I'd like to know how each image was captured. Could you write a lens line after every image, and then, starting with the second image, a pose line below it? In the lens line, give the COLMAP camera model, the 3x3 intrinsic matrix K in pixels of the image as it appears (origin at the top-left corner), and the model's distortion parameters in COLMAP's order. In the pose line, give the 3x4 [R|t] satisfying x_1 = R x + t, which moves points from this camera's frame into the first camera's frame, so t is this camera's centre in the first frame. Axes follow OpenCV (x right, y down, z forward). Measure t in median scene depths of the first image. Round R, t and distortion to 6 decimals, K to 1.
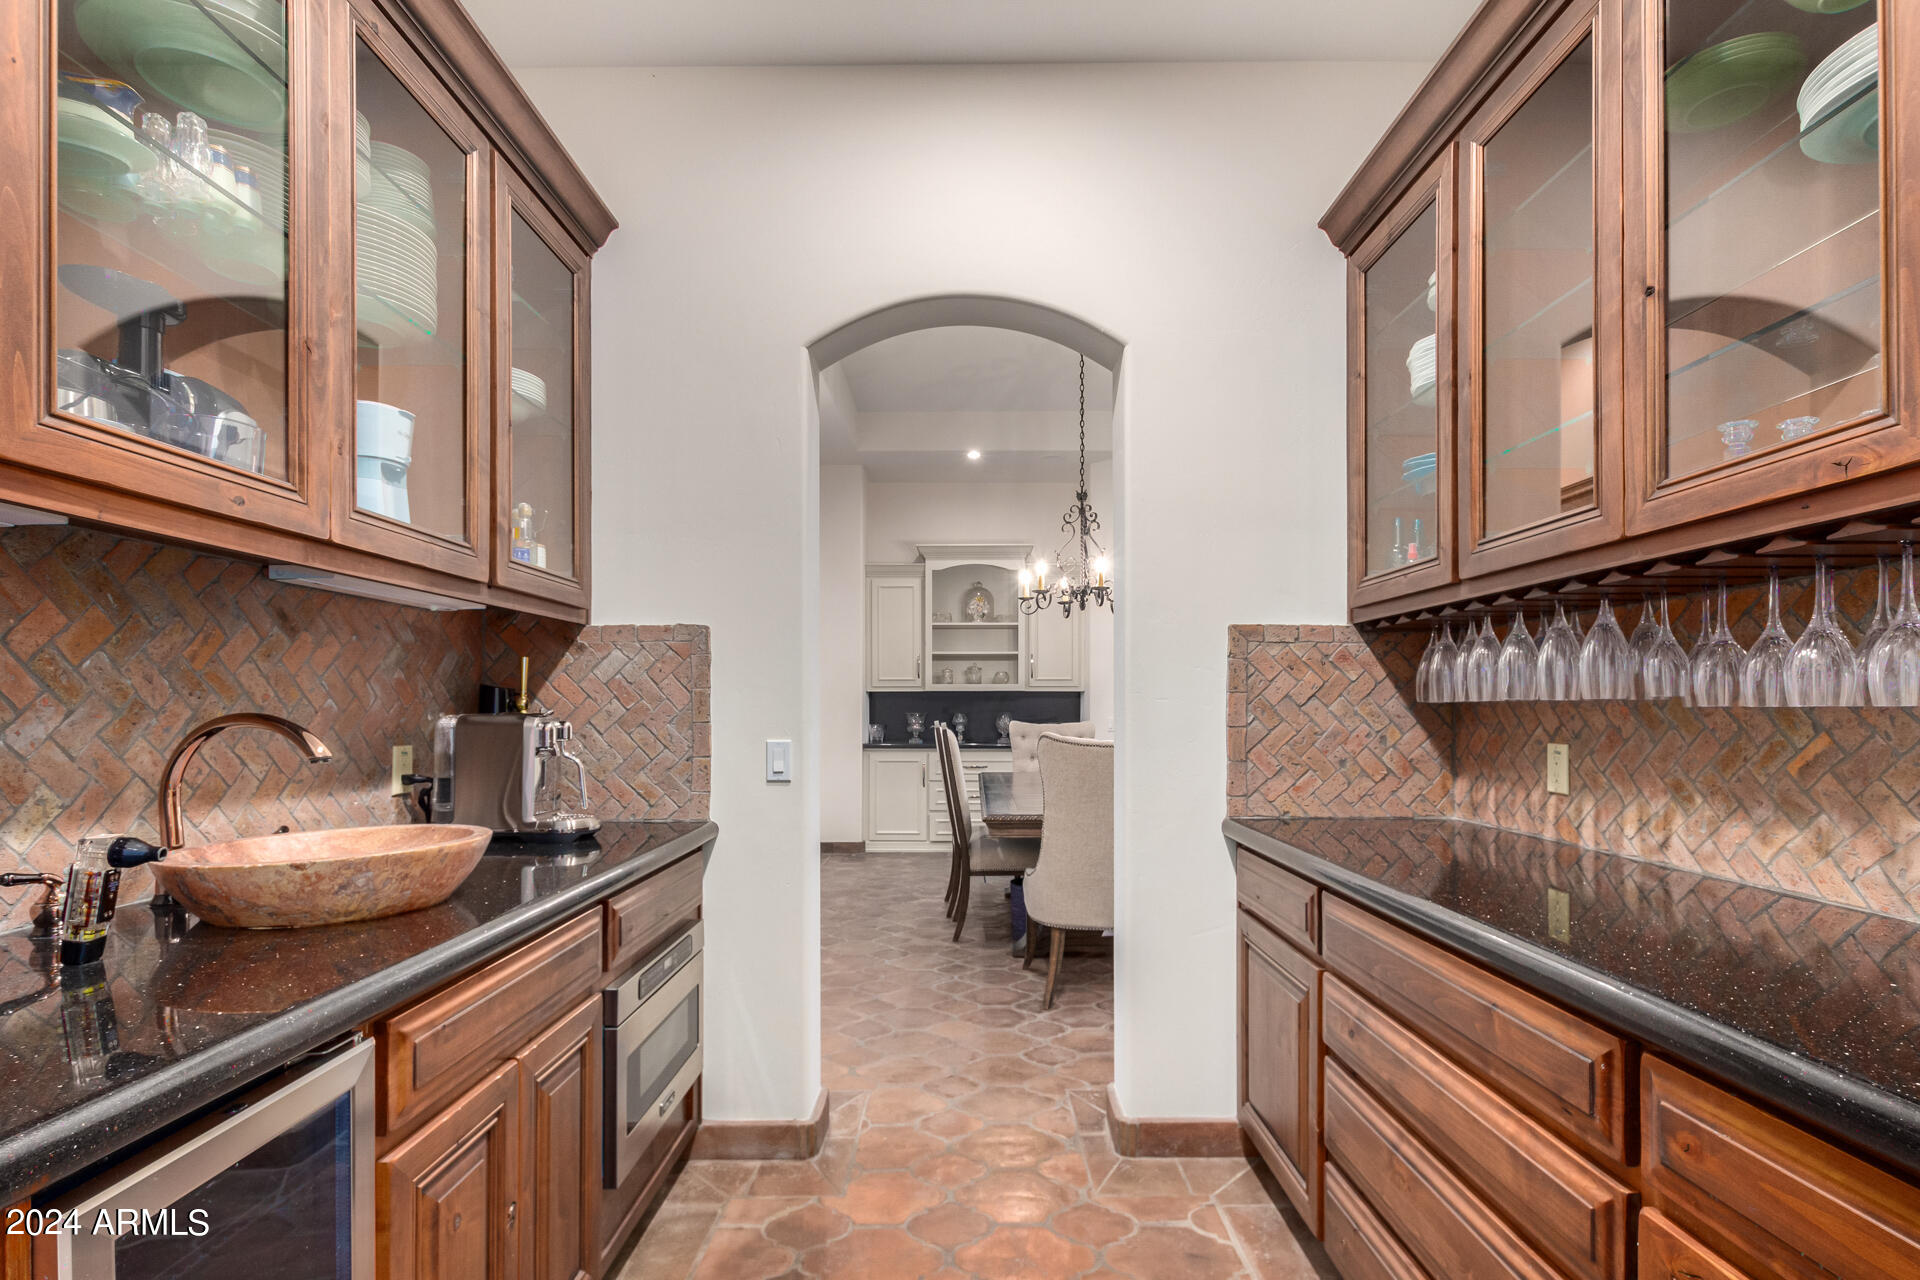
lens RADIAL K [[874.1, 0, 981.1], [0, 874.1, 704.9], [0, 0, 1]] dist [0.000689, 0.000046]
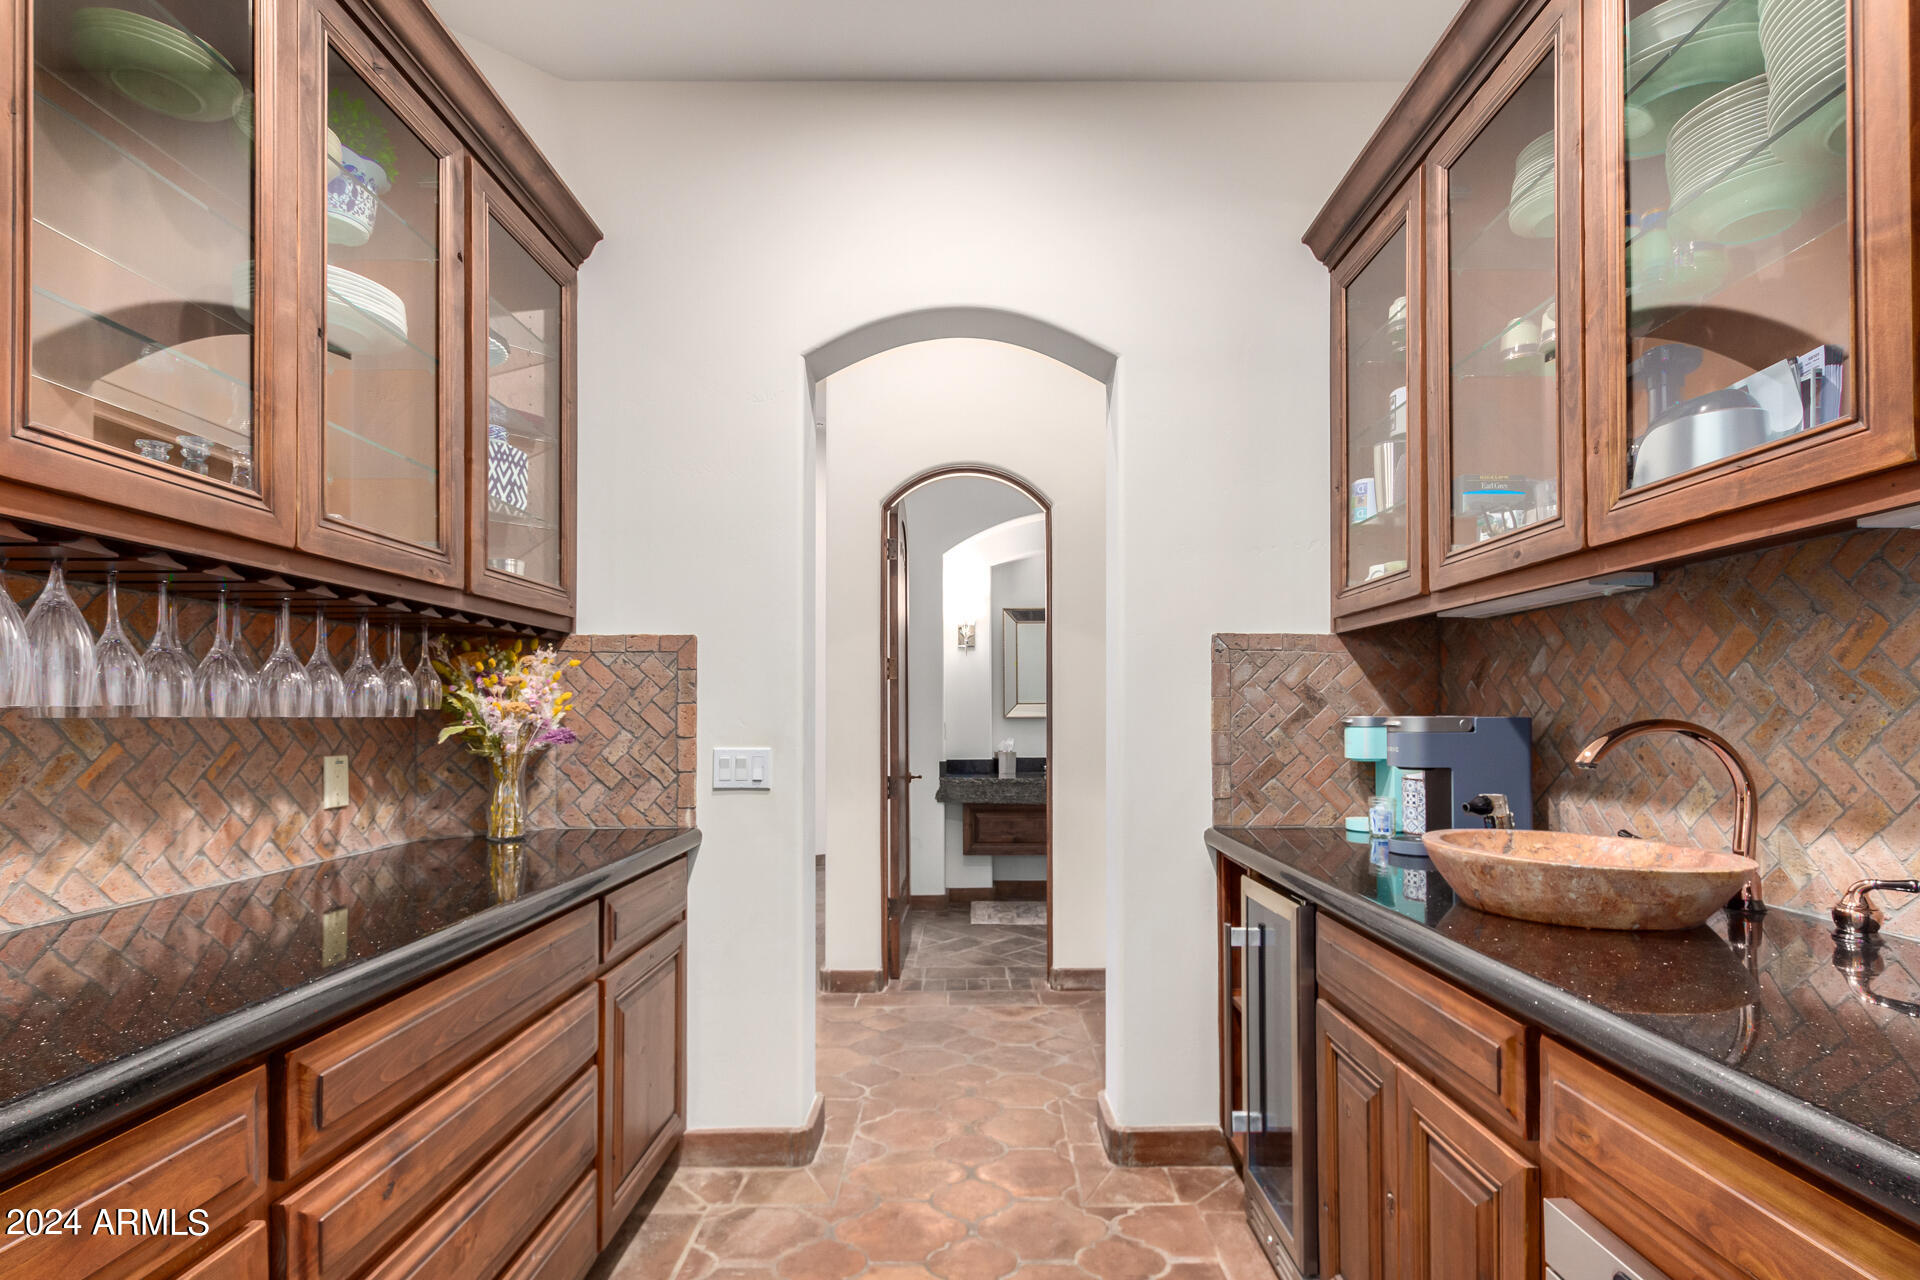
lens RADIAL K [[874.1, 0, 981.1], [0, 874.1, 704.9], [0, 0, 1]] dist [0.000689, 0.000046]
pose [[-0.999957, 0.002947, 0.008847, -0.056560], [0.002807, 0.999871, -0.015806, 0.006209], [-0.008893, -0.015781, -0.999836, 1.963705]]
